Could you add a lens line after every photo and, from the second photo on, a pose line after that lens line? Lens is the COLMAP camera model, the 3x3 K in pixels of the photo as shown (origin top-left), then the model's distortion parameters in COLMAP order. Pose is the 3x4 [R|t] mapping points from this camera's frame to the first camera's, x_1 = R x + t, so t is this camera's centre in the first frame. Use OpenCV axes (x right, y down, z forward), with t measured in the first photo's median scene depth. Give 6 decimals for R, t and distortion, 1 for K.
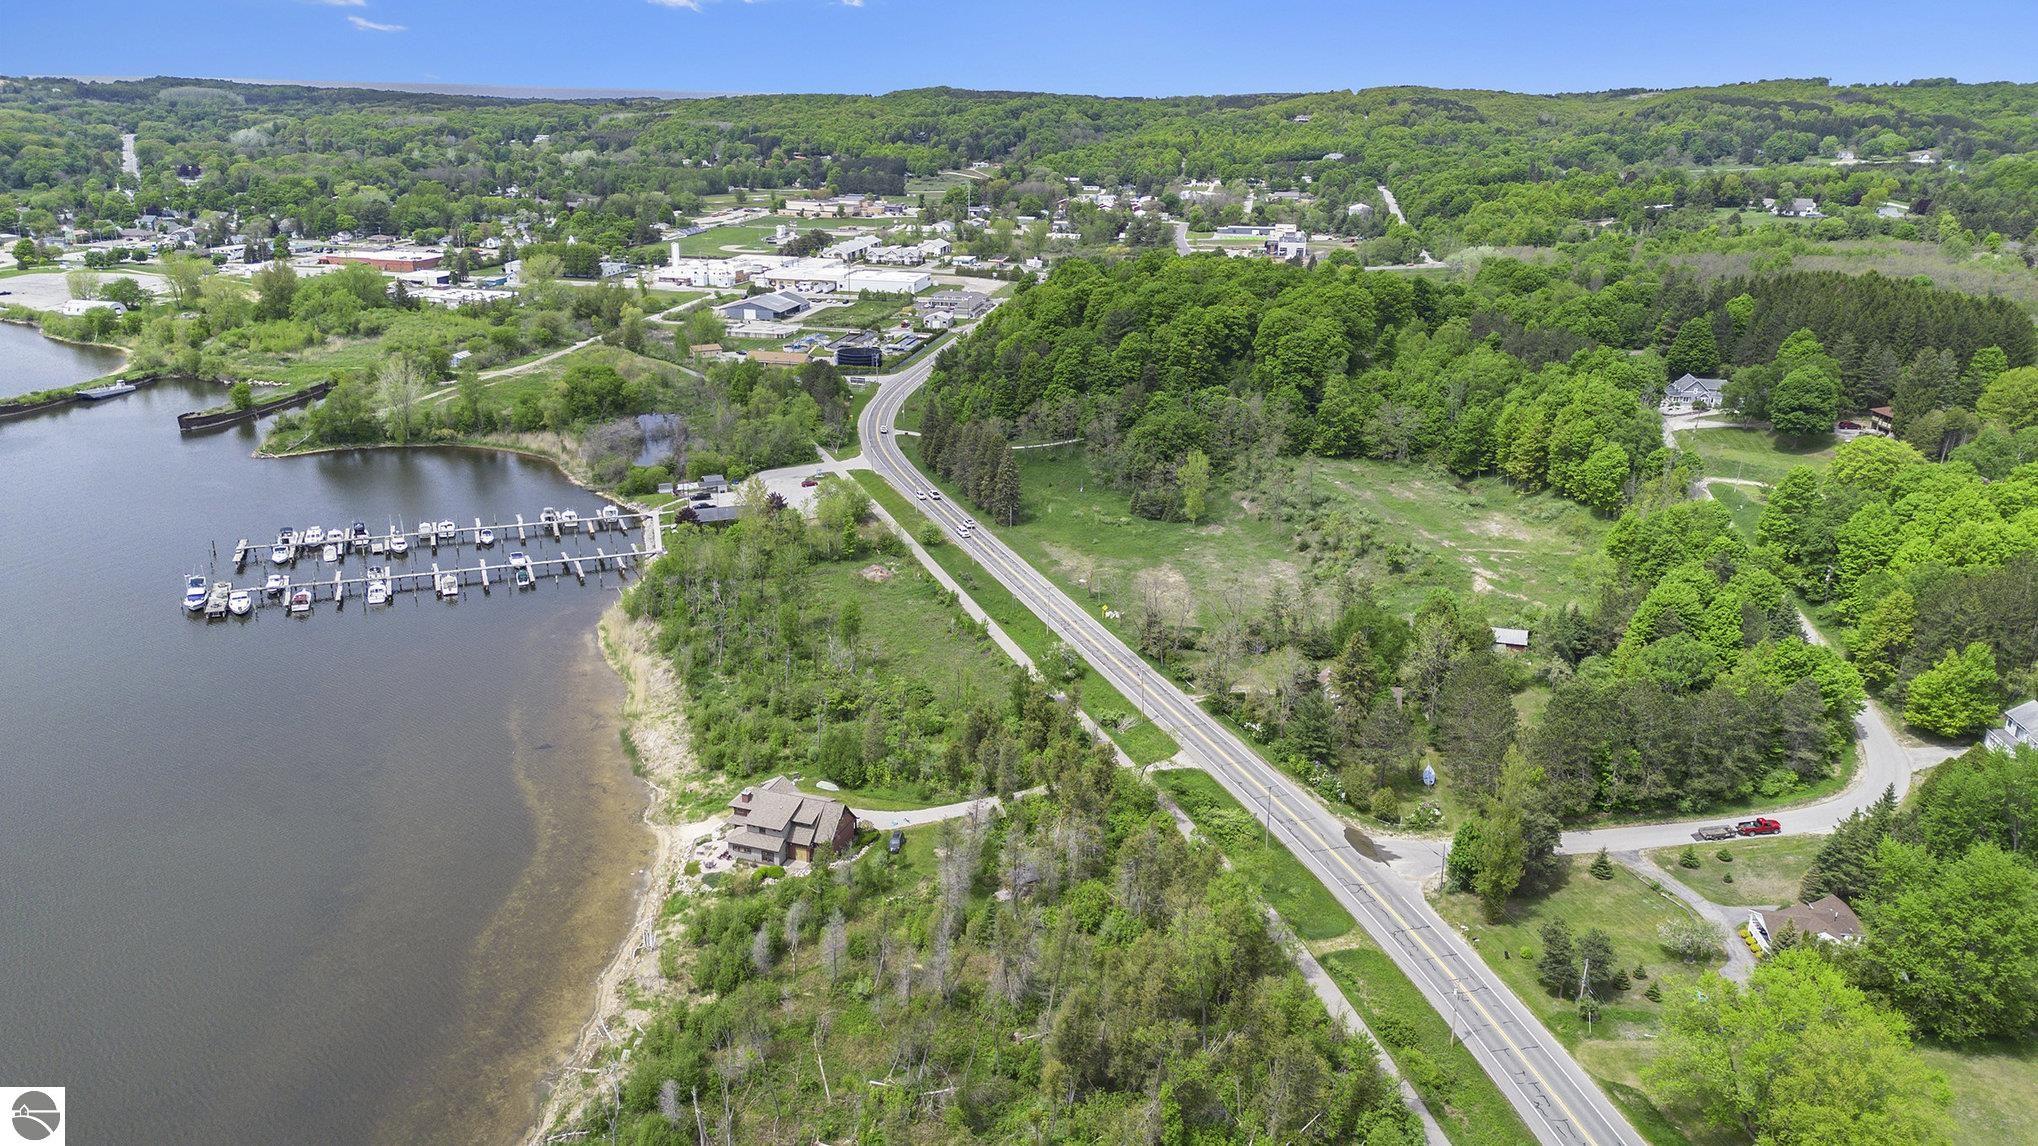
lens RADIAL K [[1415.3, 0, 1007.7], [0, 1415.3, 576.2], [0, 0, 1]] dist [0.095266, -0.107179]
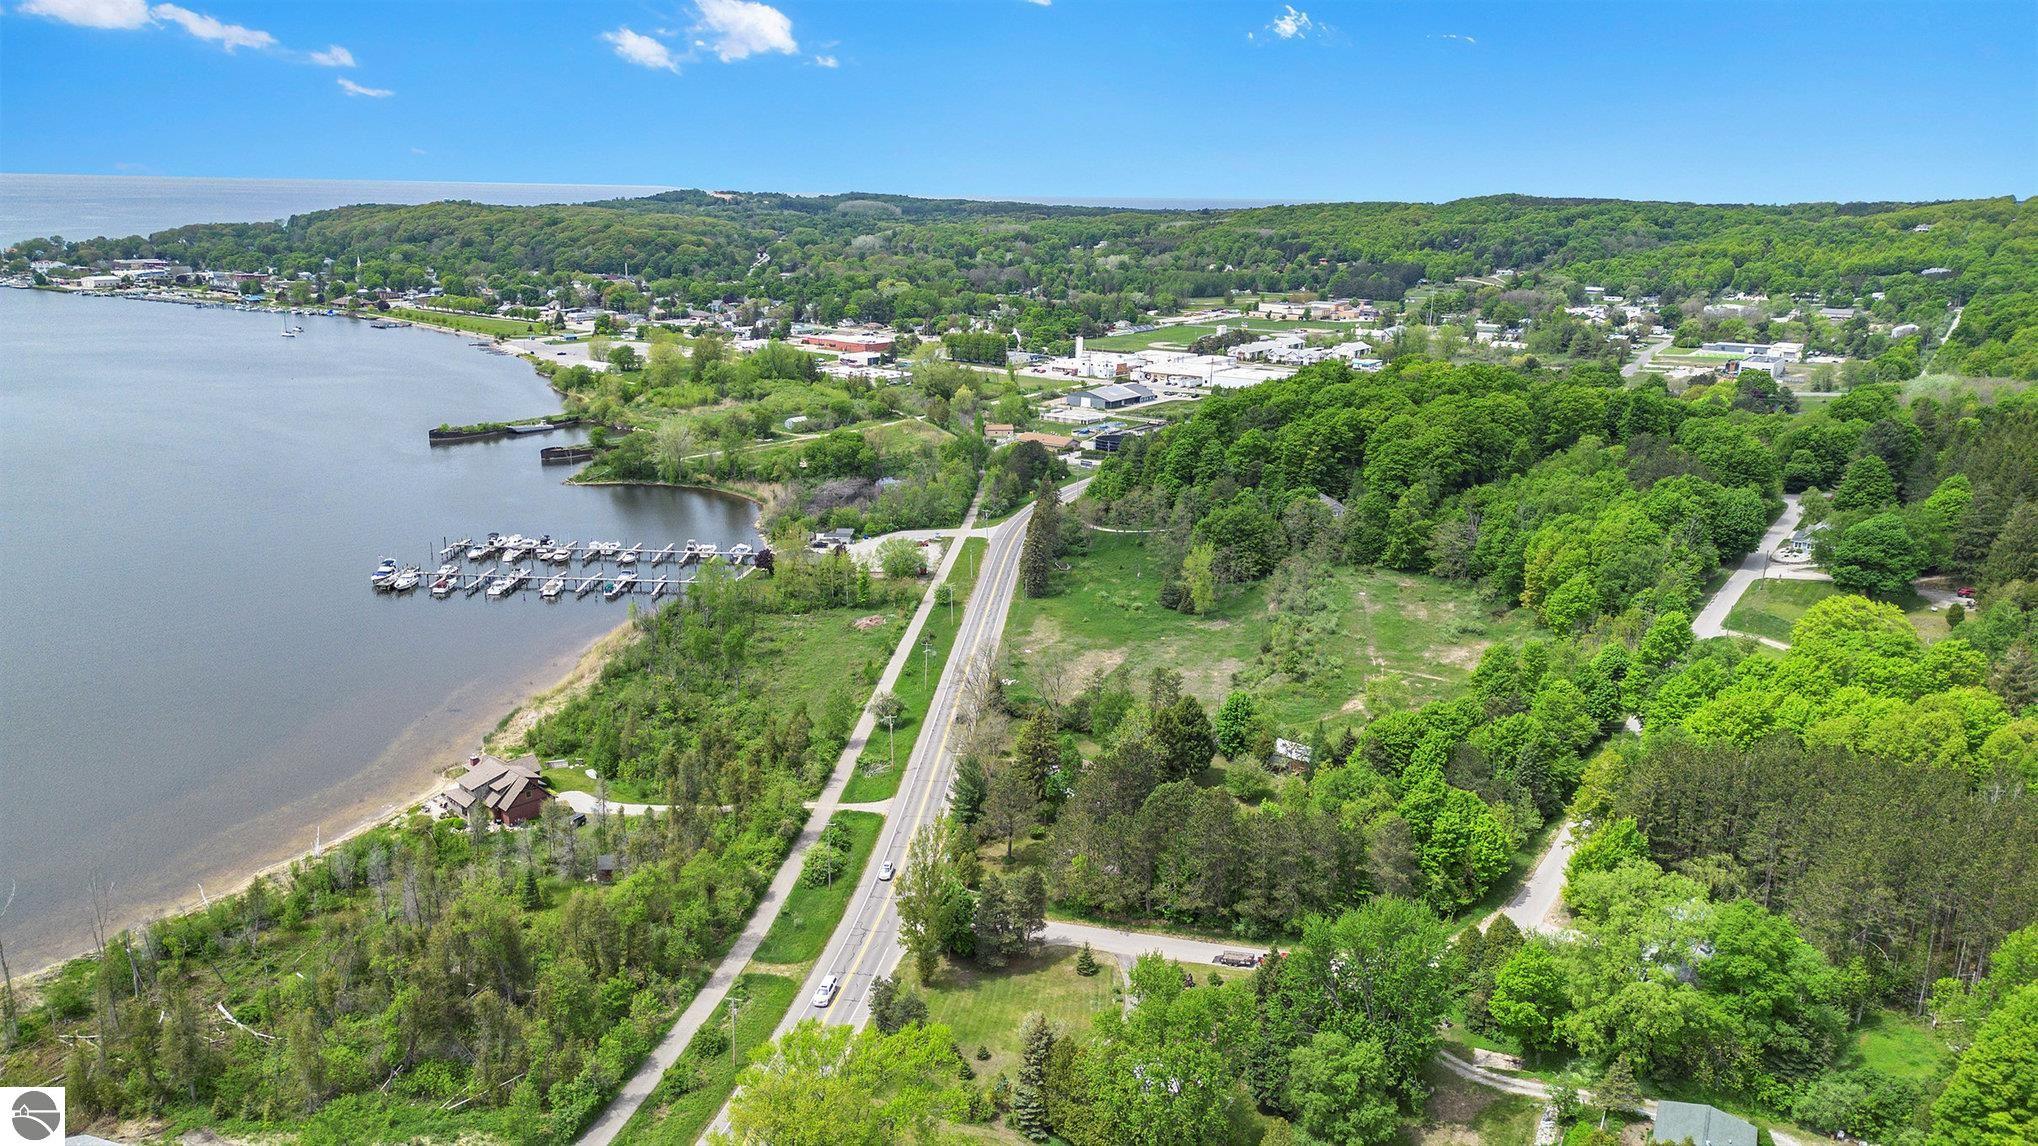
lens RADIAL K [[1415.3, 0, 1007.7], [0, 1415.3, 576.2], [0, 0, 1]] dist [0.095266, -0.107179]
pose [[0.909537, 0.108934, -0.401094, 0.187729], [-0.136829, 0.989726, -0.041478, -0.002603], [0.392455, 0.092607, 0.915097, 0.016893]]
